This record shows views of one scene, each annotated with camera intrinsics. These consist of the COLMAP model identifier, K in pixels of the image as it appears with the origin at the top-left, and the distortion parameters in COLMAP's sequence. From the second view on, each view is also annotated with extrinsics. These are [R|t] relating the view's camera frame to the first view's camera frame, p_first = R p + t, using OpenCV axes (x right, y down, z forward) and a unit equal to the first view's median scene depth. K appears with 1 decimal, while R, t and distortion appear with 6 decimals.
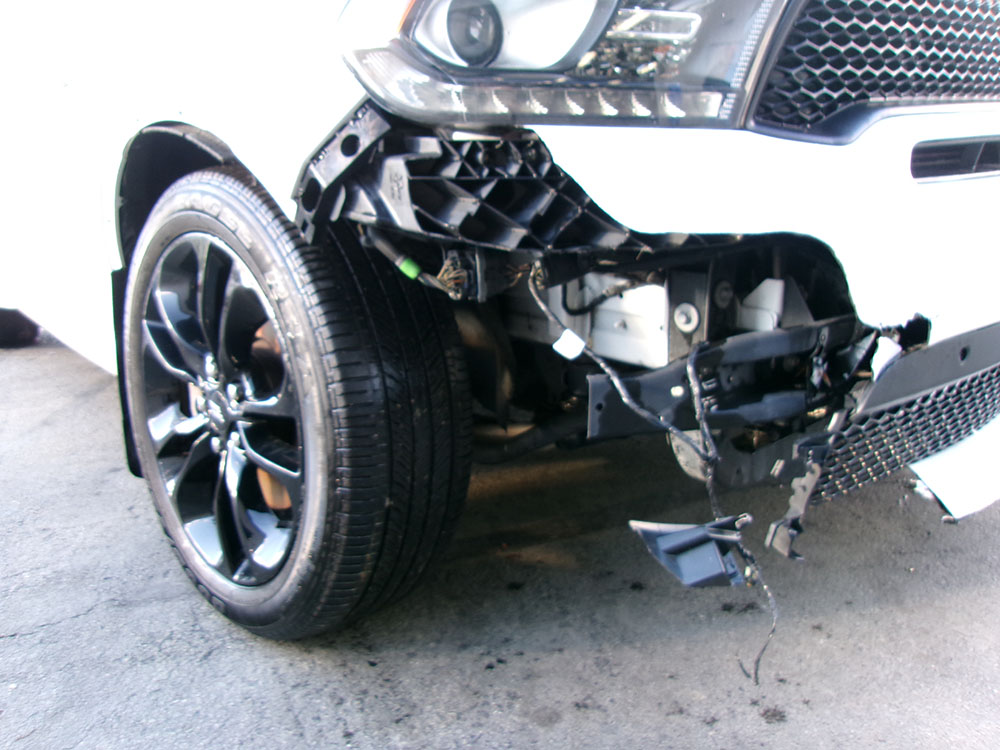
lens RADIAL K [[756.5, 0, 495.2], [0, 756.5, 373.2], [0, 0, 1]] dist [0.009601, -0.001390]
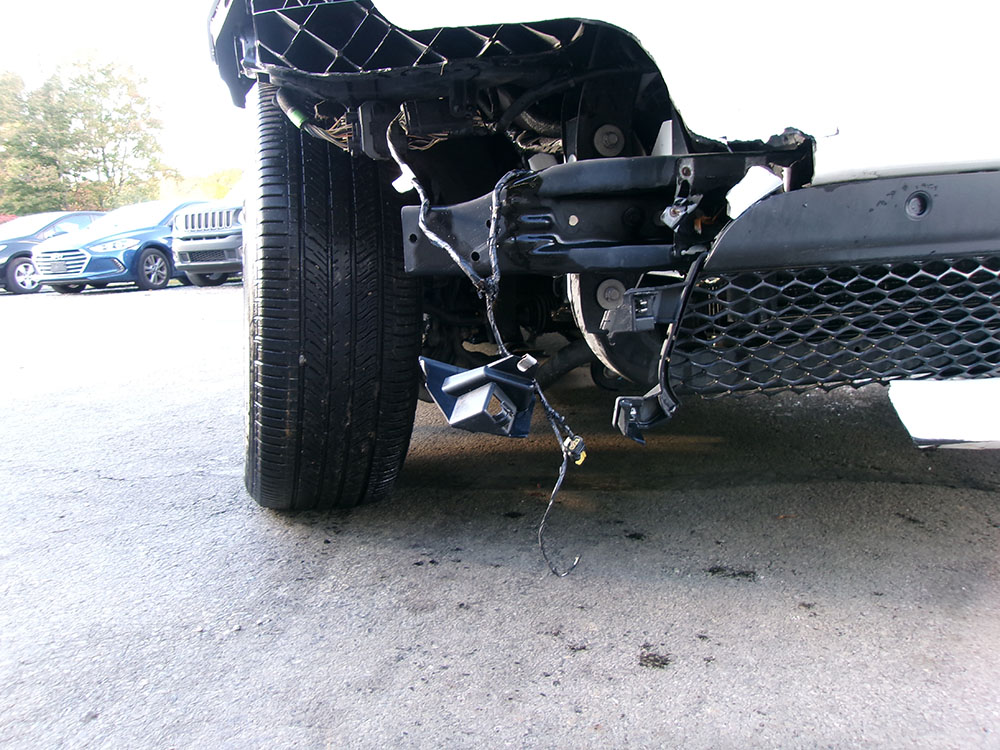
lens RADIAL K [[756.5, 0, 495.2], [0, 756.5, 373.2], [0, 0, 1]] dist [0.009601, -0.001390]
pose [[0.893518, 0.080174, -0.441813, 0.620986], [-0.112239, 0.992575, -0.046872, 0.229475], [0.434774, 0.091470, 0.895882, 0.191426]]
